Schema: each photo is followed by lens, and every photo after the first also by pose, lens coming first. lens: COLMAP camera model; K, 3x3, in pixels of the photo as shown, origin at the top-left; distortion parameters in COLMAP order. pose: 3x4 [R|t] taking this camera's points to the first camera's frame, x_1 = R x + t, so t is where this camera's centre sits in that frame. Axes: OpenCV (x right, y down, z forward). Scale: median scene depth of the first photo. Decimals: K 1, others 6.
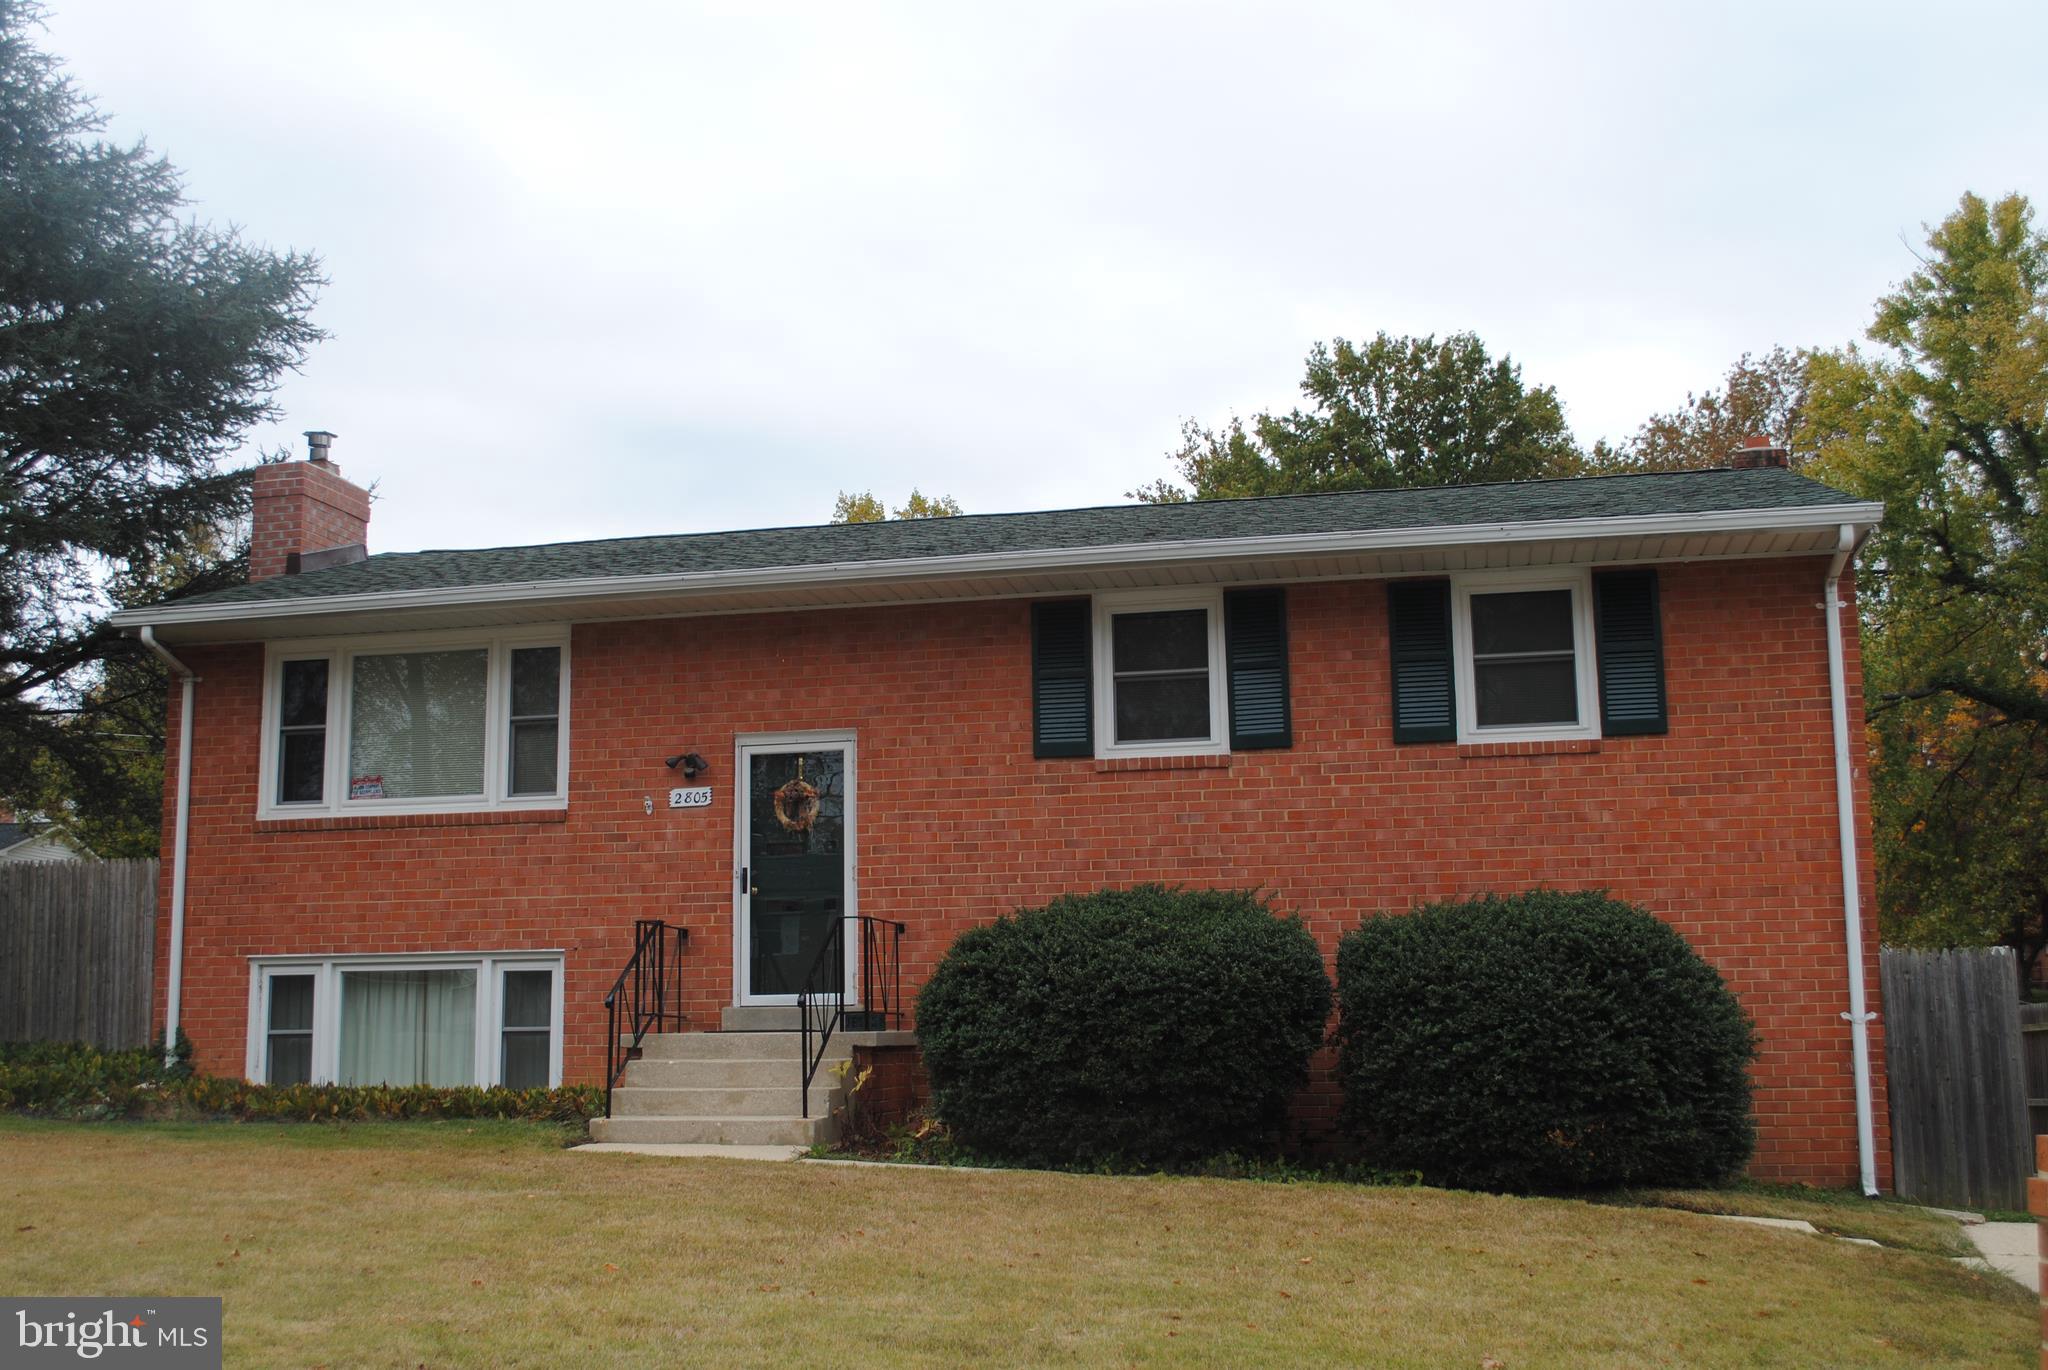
lens RADIAL K [[2141.1, 0, 1020.1], [0, 2141.1, 690.1], [0, 0, 1]] dist [-0.057238, 0.004275]
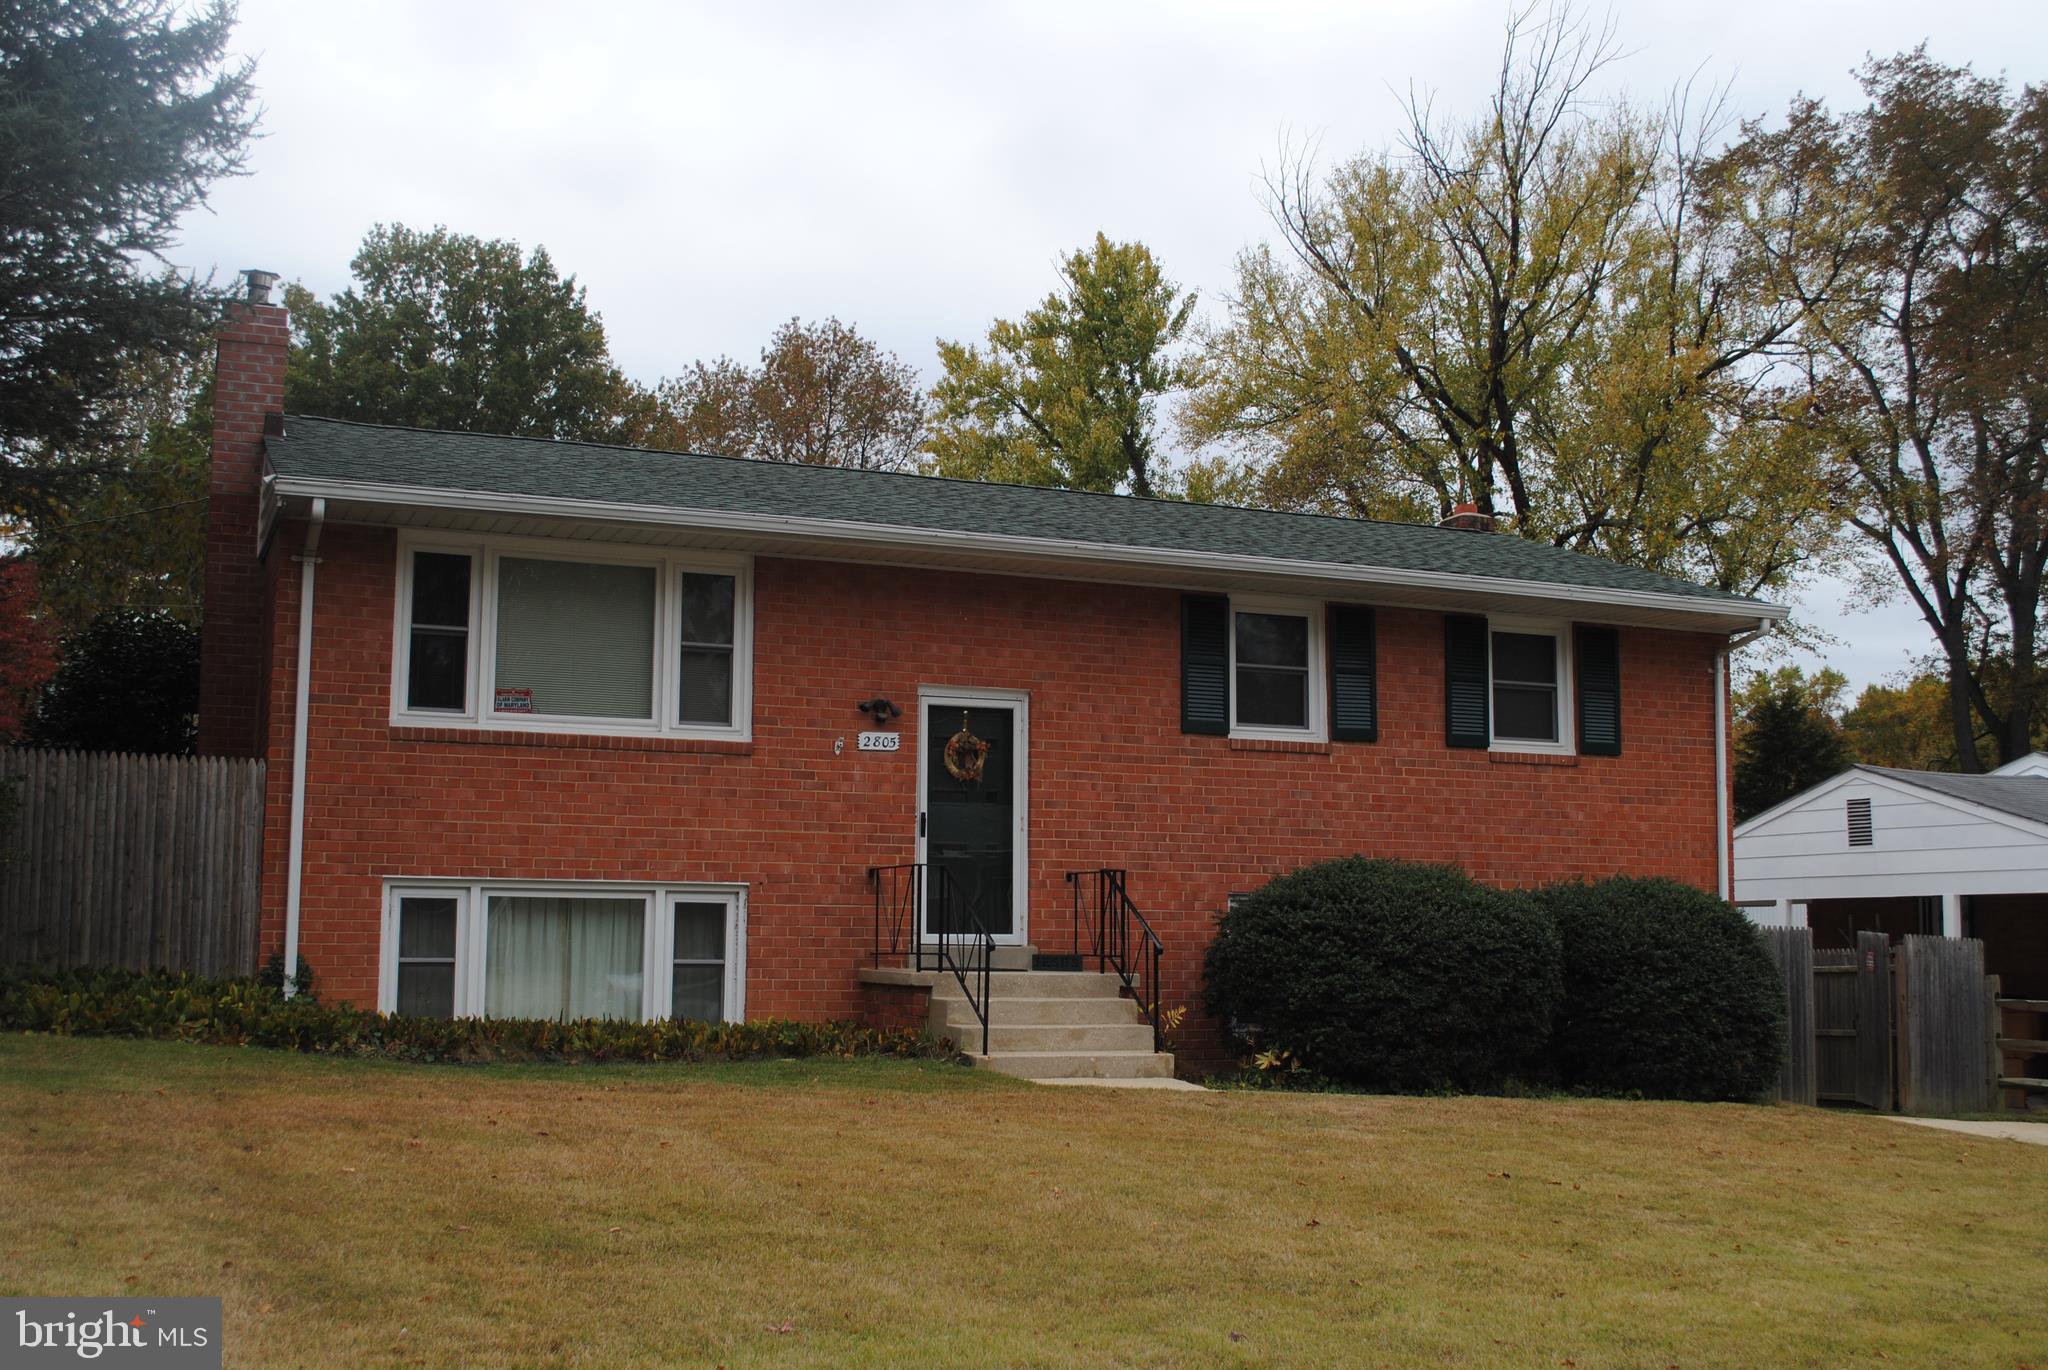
lens RADIAL K [[2161.4, 0, 1017.9], [0, 2161.4, 689.3], [0, 0, 1]] dist [-0.059273, 0.019536]
pose [[0.821986, 0.086250, 0.562938, -0.705949], [-0.113132, 0.993495, 0.012974, 0.004099], [-0.558157, -0.074351, 0.826397, 0.104629]]
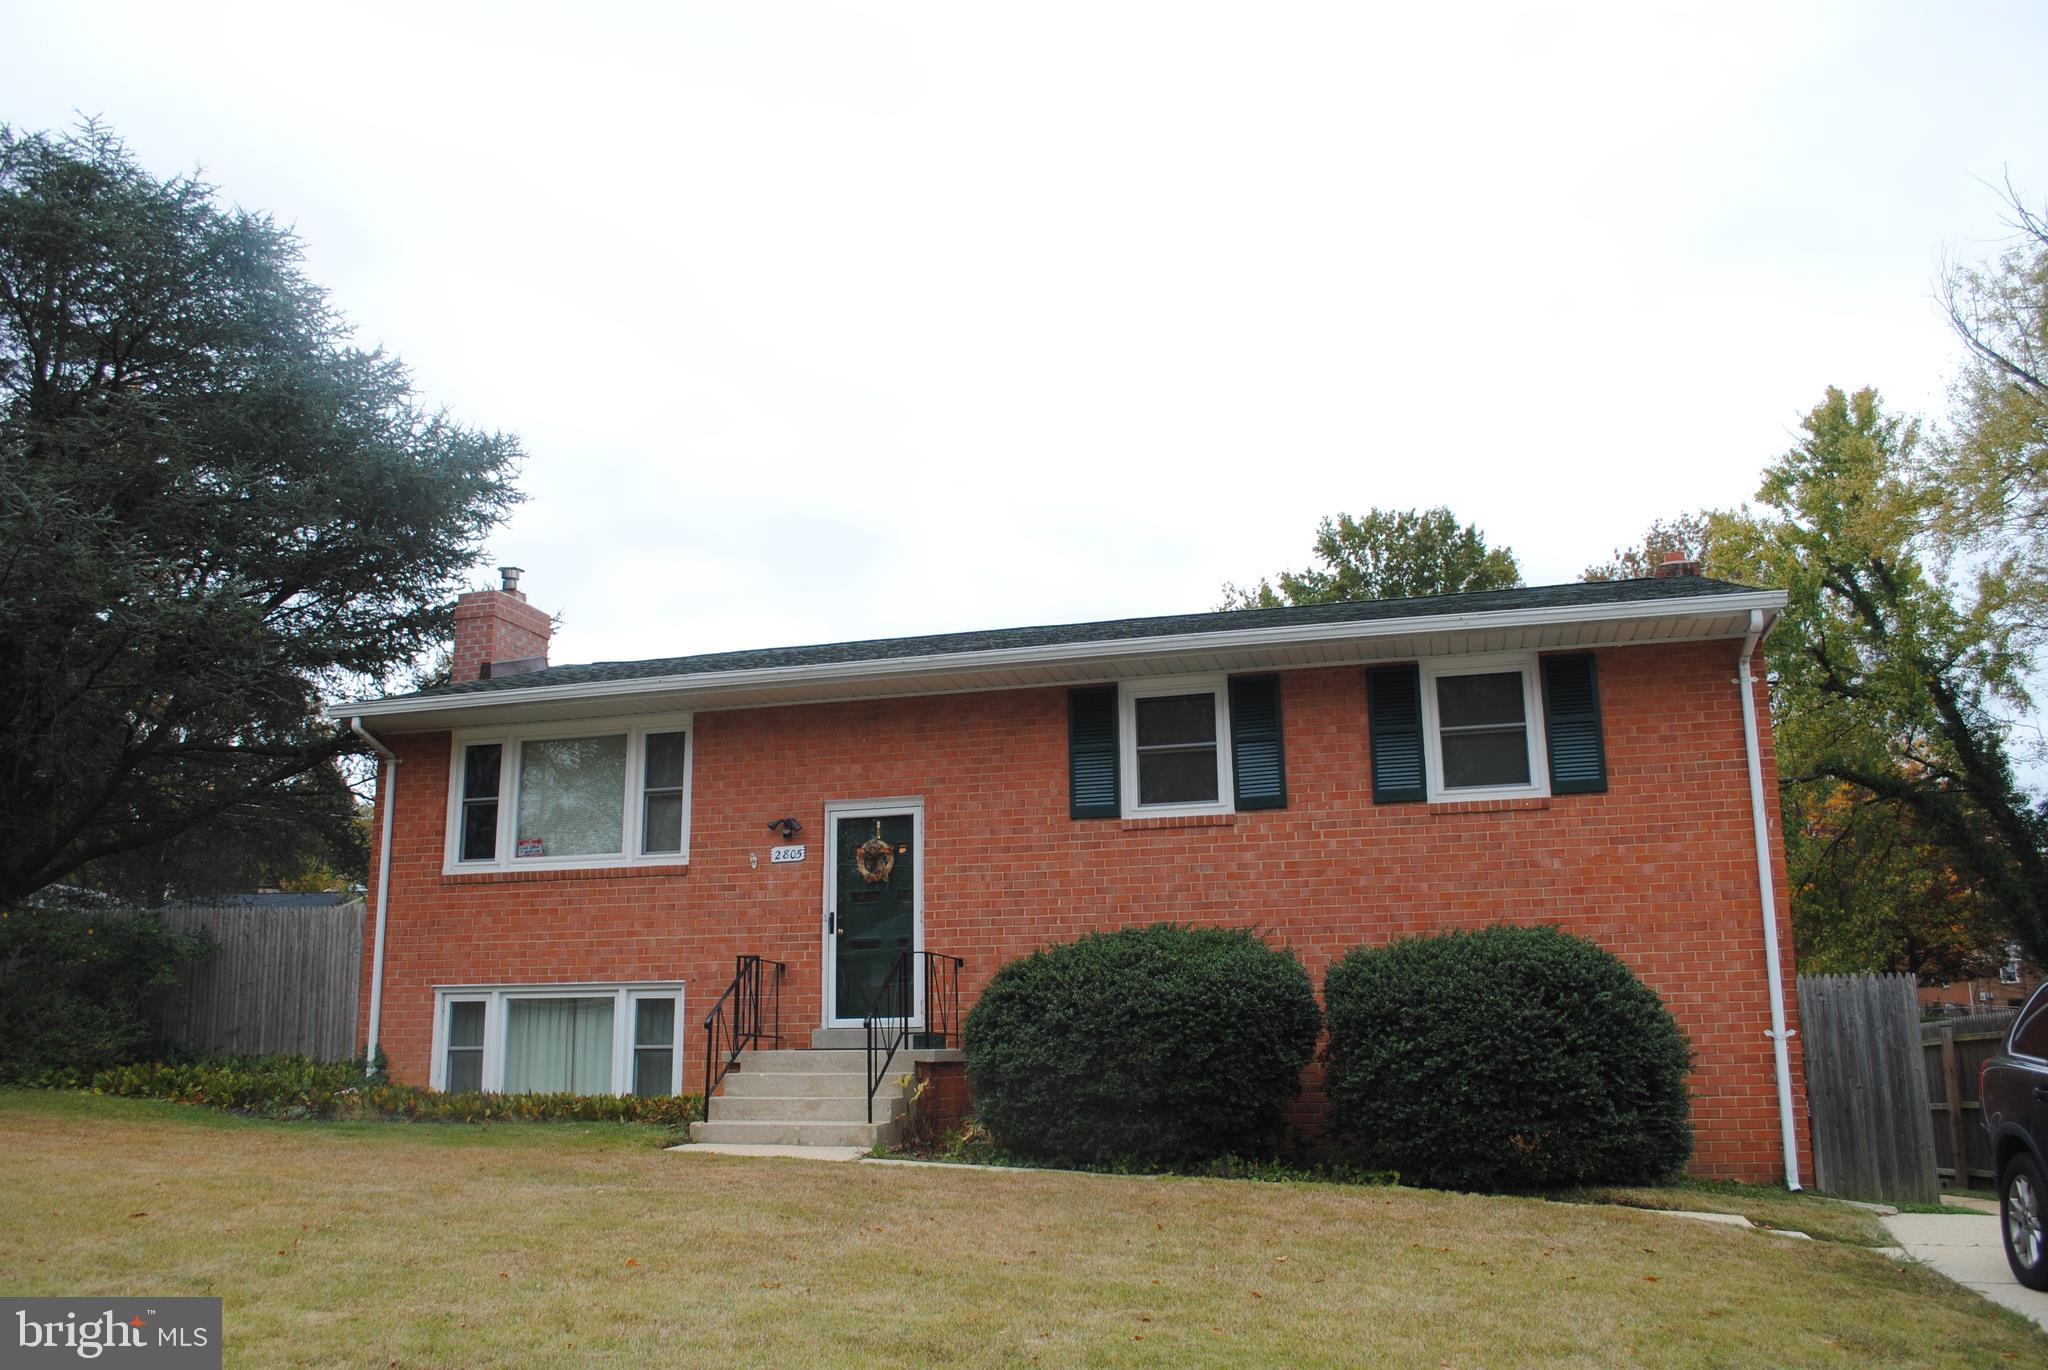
lens RADIAL K [[1619.9, 0, 1019.8], [0, 1619.9, 691.6], [0, 0, 1]] dist [-0.081842, 0.010858]
pose [[0.998489, -0.010590, -0.053930, 0.027496], [0.007183, 0.997988, -0.062991, 0.017429], [0.054488, 0.062508, 0.996556, 0.094427]]
